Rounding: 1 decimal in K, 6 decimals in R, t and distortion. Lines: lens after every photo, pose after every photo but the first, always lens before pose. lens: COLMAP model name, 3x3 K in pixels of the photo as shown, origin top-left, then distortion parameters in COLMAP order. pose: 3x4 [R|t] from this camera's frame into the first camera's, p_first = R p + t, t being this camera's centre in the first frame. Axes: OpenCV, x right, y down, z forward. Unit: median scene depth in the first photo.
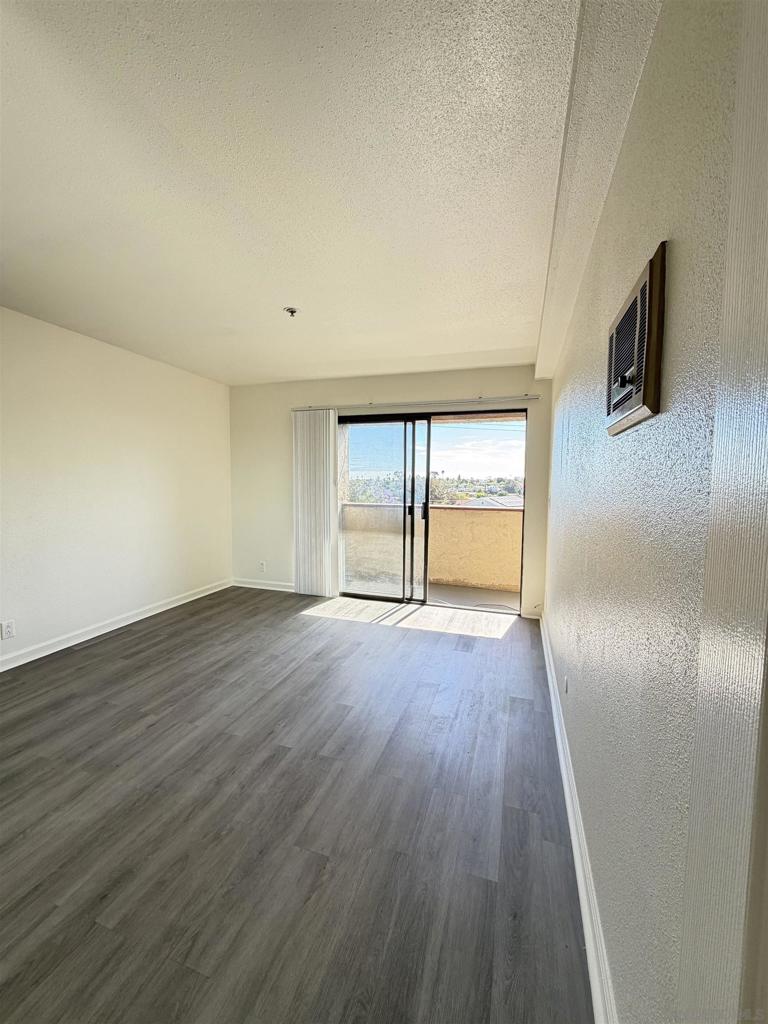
lens RADIAL K [[409.2, 0, 383.3], [0, 409.2, 510.8], [0, 0, 1]] dist [0.000609, 0.000025]
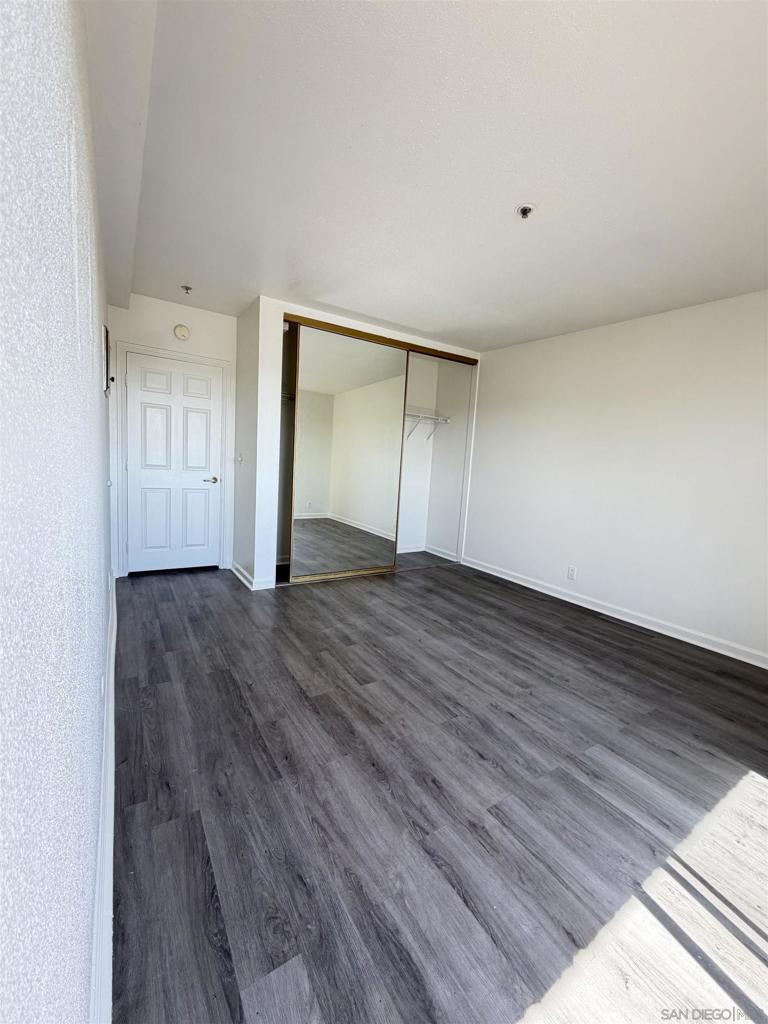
lens RADIAL K [[409.2, 0, 382.9], [0, 409.2, 510.2], [0, 0, 1]] dist [0.000609, 0.000025]
pose [[-0.619806, 0.052068, -0.783026, 0.515117], [-0.128616, 0.977564, 0.166810, -0.054865], [0.774143, 0.204100, -0.599204, 1.305107]]
